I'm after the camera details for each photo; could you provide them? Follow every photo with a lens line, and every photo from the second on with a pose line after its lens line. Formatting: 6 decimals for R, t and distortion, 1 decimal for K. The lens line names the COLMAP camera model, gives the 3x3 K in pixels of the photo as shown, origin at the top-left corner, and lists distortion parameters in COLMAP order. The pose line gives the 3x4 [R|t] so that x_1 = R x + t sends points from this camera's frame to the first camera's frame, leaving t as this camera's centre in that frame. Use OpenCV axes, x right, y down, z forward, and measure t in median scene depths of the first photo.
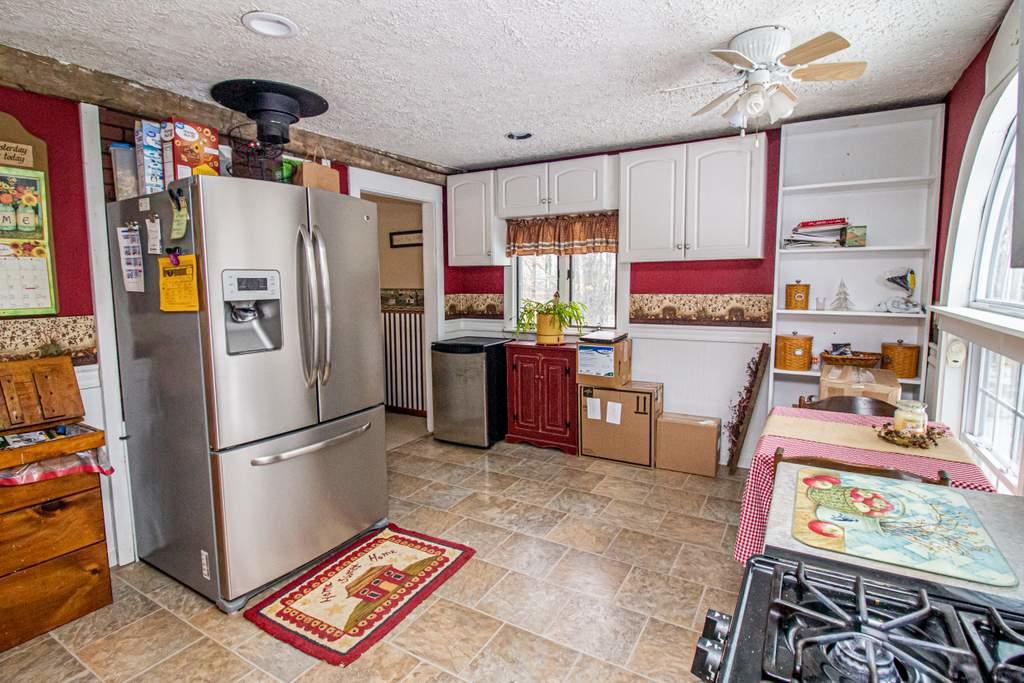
lens RADIAL K [[492.3, 0, 513.0], [0, 492.3, 332.1], [0, 0, 1]] dist [-0.001255, 0.000741]
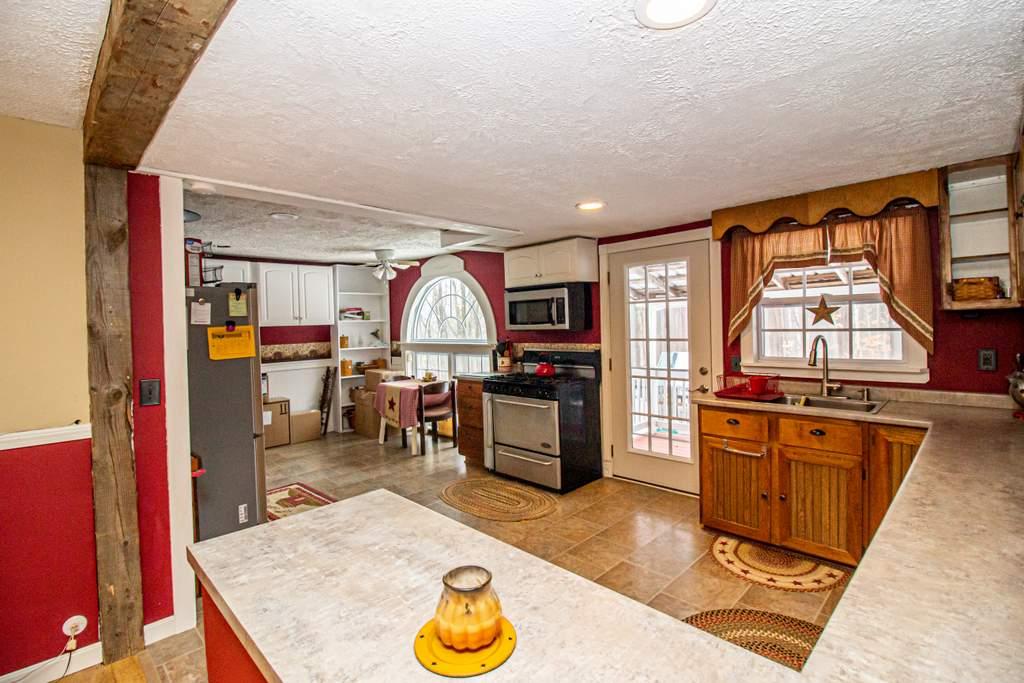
lens RADIAL K [[492.3, 0, 506.8], [0, 492.3, 337.5], [0, 0, 1]] dist [-0.001255, 0.000741]
pose [[0.233679, -0.024444, 0.972006, -1.275732], [0.122283, 0.992485, -0.004439, 0.004322], [-0.964594, 0.119897, 0.234912, -0.191638]]
